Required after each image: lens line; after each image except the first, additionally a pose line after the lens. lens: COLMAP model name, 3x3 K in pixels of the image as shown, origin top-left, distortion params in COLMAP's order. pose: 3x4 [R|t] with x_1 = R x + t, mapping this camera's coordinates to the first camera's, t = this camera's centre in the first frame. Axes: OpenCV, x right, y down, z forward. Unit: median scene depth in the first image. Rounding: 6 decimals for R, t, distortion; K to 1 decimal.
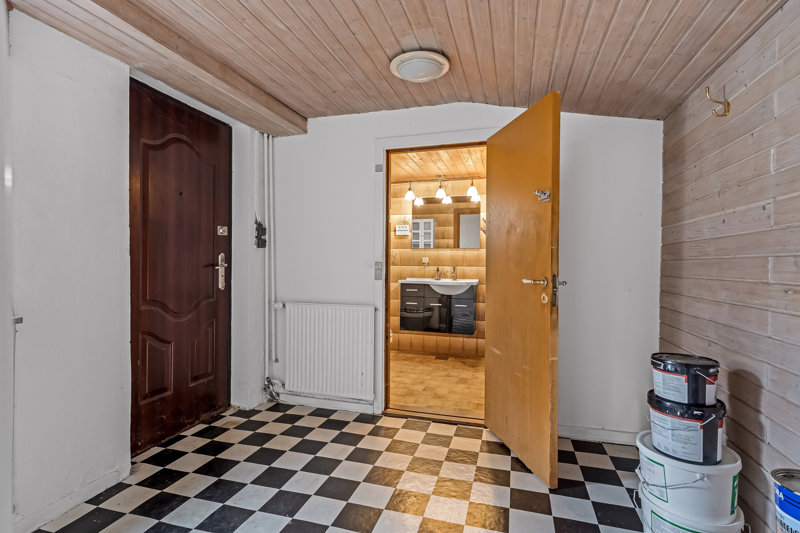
lens RADIAL K [[384.8, 0, 400.9], [0, 384.8, 264.9], [0, 0, 1]] dist [-0.012274, -0.000255]
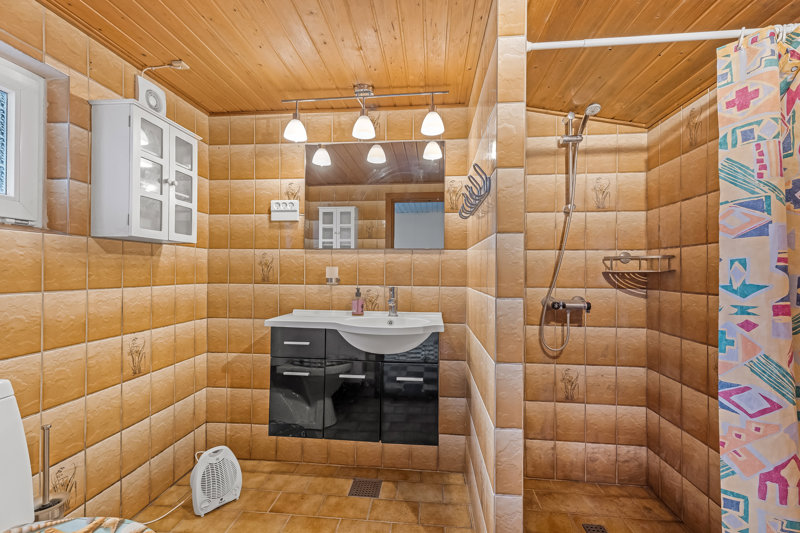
lens RADIAL K [[361.8, 0, 399.5], [0, 361.8, 268.4], [0, 0, 1]] dist [0.010436, -0.001041]
pose [[0.982225, 0.001527, 0.187704, 0.060207], [0.000475, 0.999943, -0.010620, -0.012784], [-0.187709, 0.010520, 0.982168, 0.530291]]
